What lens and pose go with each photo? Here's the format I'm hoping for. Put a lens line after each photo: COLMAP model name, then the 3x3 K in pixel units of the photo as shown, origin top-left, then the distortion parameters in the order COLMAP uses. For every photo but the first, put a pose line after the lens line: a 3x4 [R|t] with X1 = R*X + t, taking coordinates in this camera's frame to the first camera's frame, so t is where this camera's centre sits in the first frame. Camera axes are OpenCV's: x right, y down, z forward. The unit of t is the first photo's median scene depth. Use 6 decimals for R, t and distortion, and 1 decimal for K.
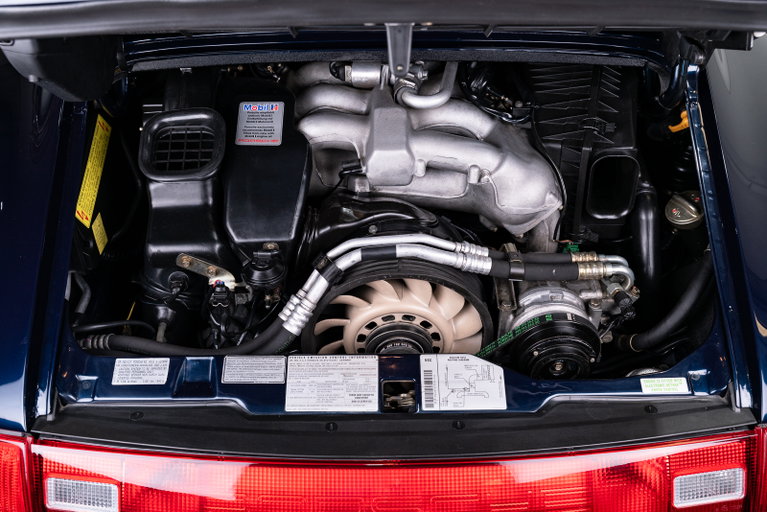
lens RADIAL K [[751.1, 0, 379.6], [0, 751.1, 253.3], [0, 0, 1]] dist [0.005397, 0.000000]
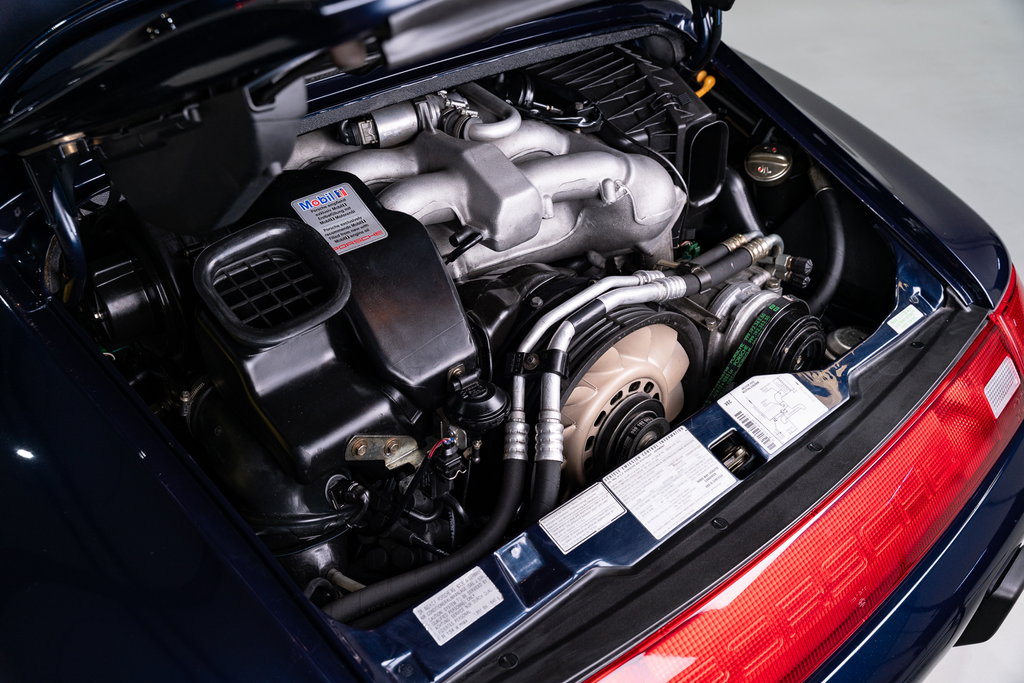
lens RADIAL K [[1002.7, 0, 513.5], [0, 1002.7, 342.8], [0, 0, 1]] dist [0.005397, 0.000000]
pose [[0.734499, -0.375219, 0.565440, -0.606673], [0.428256, 0.902649, 0.042688, -0.048974], [-0.526411, 0.210798, 0.823684, 0.225392]]
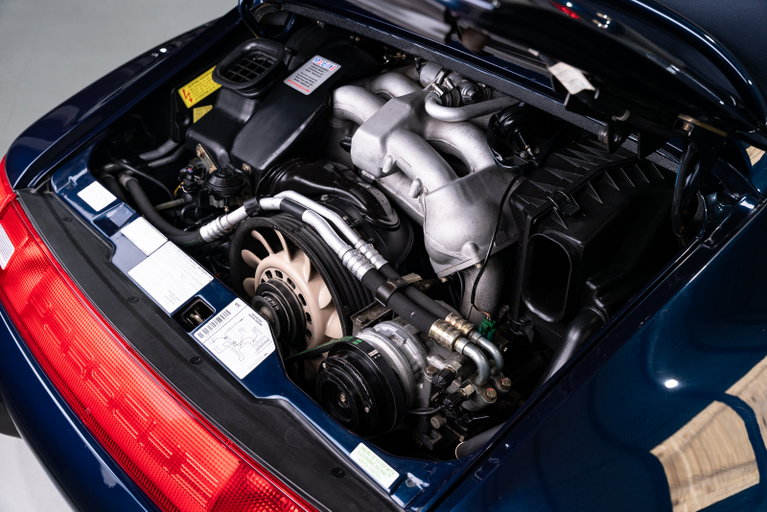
lens RADIAL K [[751.1, 0, 384.8], [0, 751.1, 257.6], [0, 0, 1]] dist [0.005397, 0.000000]
pose [[0.676707, 0.451897, -0.581254, 0.691010], [-0.515334, 0.854565, 0.064420, -0.072233], [0.525831, 0.255947, 0.811168, 0.245747]]
